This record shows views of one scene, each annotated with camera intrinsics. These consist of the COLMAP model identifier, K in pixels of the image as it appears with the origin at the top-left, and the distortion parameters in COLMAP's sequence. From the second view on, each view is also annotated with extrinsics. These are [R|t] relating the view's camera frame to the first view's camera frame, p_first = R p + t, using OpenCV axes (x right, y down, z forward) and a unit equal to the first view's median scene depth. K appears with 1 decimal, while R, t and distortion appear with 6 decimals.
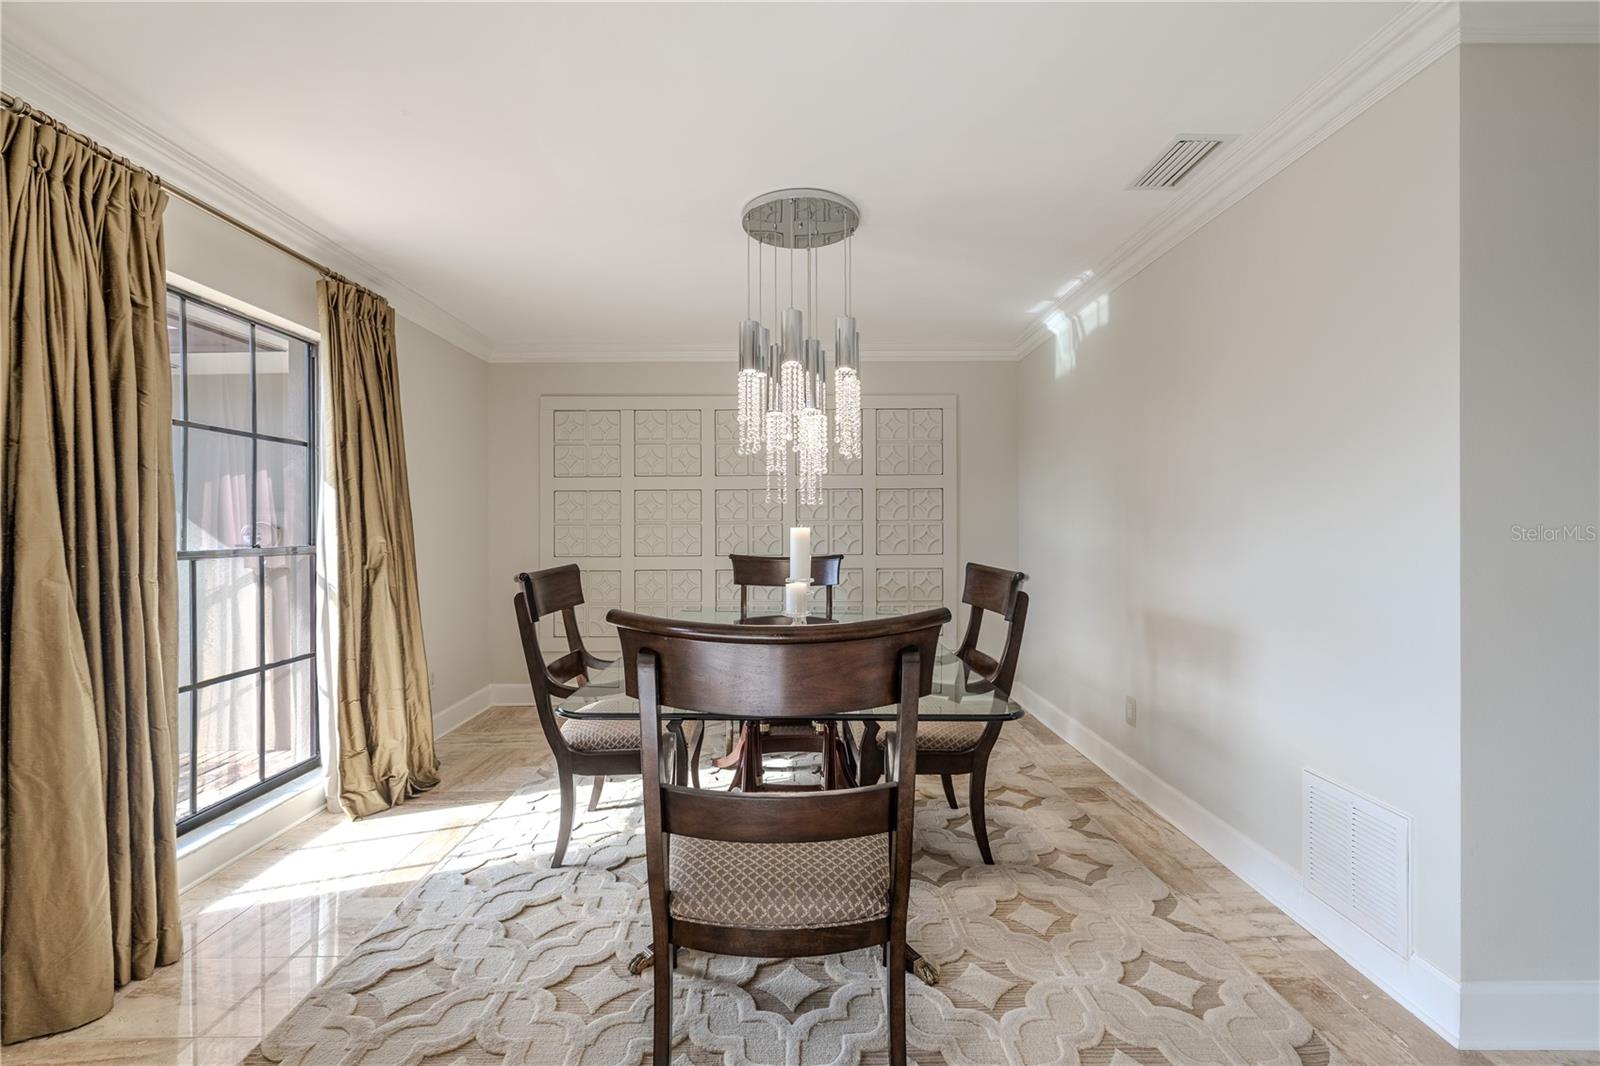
lens RADIAL K [[701.5, 0, 796.1], [0, 701.5, 523.2], [0, 0, 1]] dist [0.000309, 0.000015]
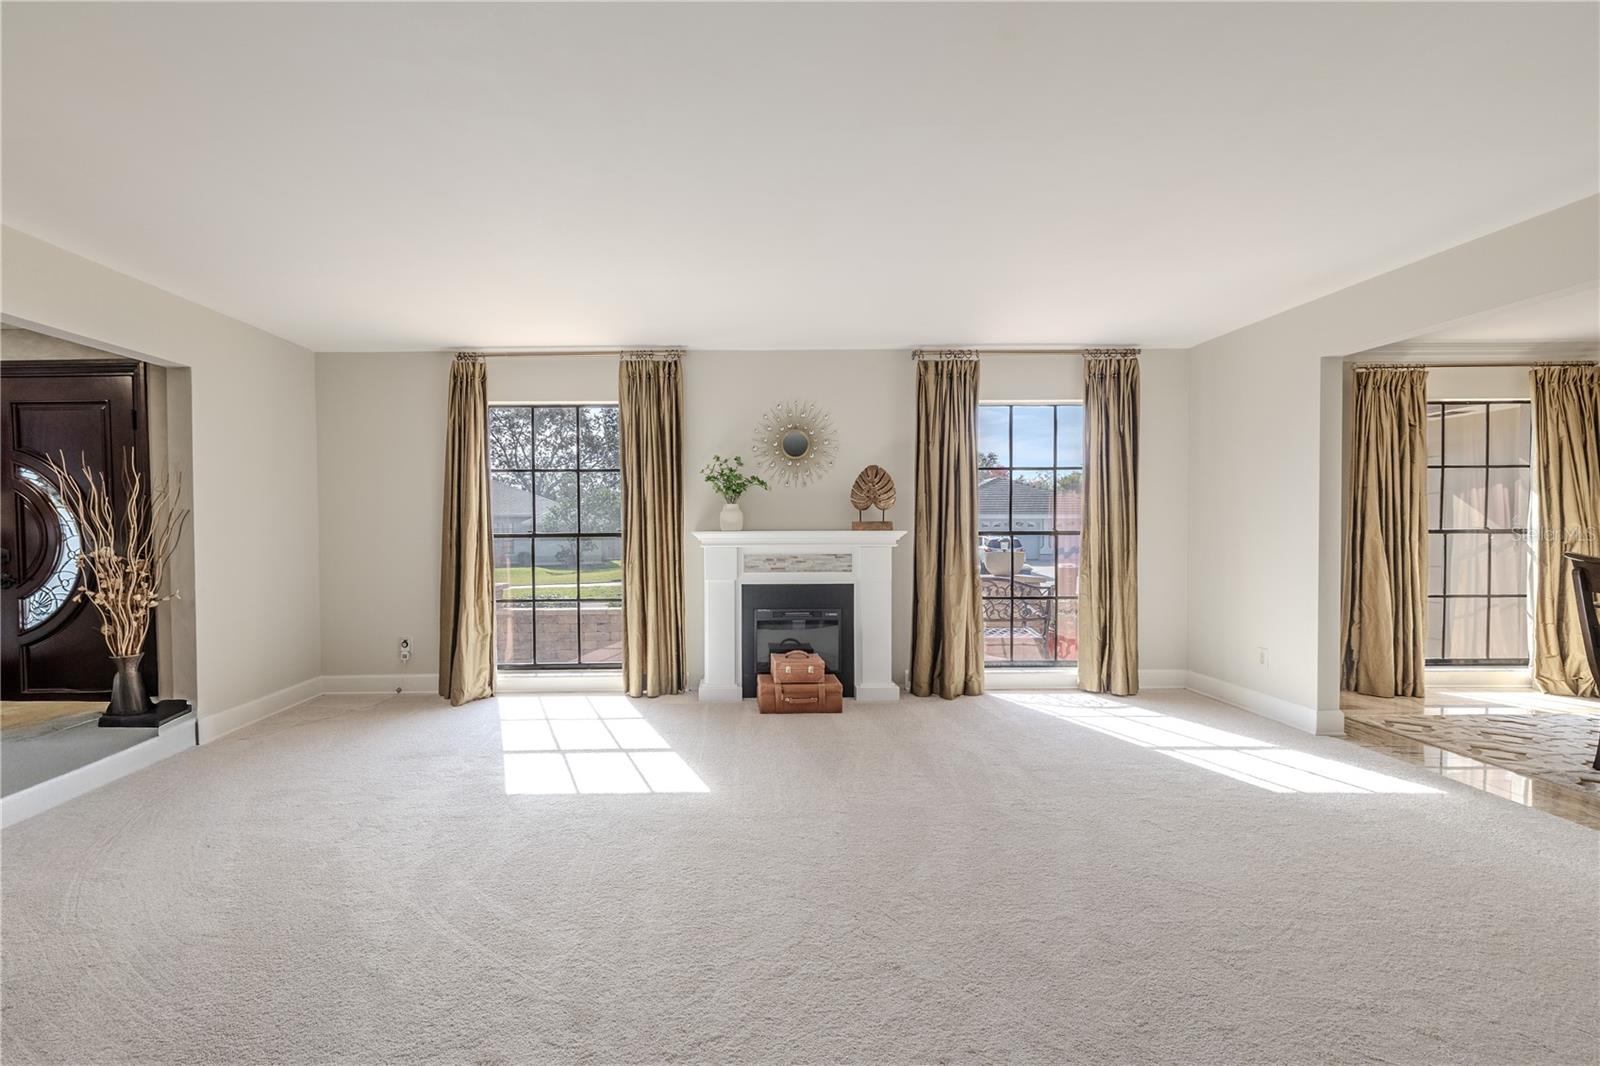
lens RADIAL K [[740.9, 0, 722.0], [0, 740.9, 541.3], [0, 0, 1]] dist [0.001003, 0.000570]
pose [[0.000881, 0.032607, -0.999468, 1.106954], [0.011002, 0.999407, 0.032614, -0.016513], [0.999939, -0.011025, 0.000521, -0.940602]]
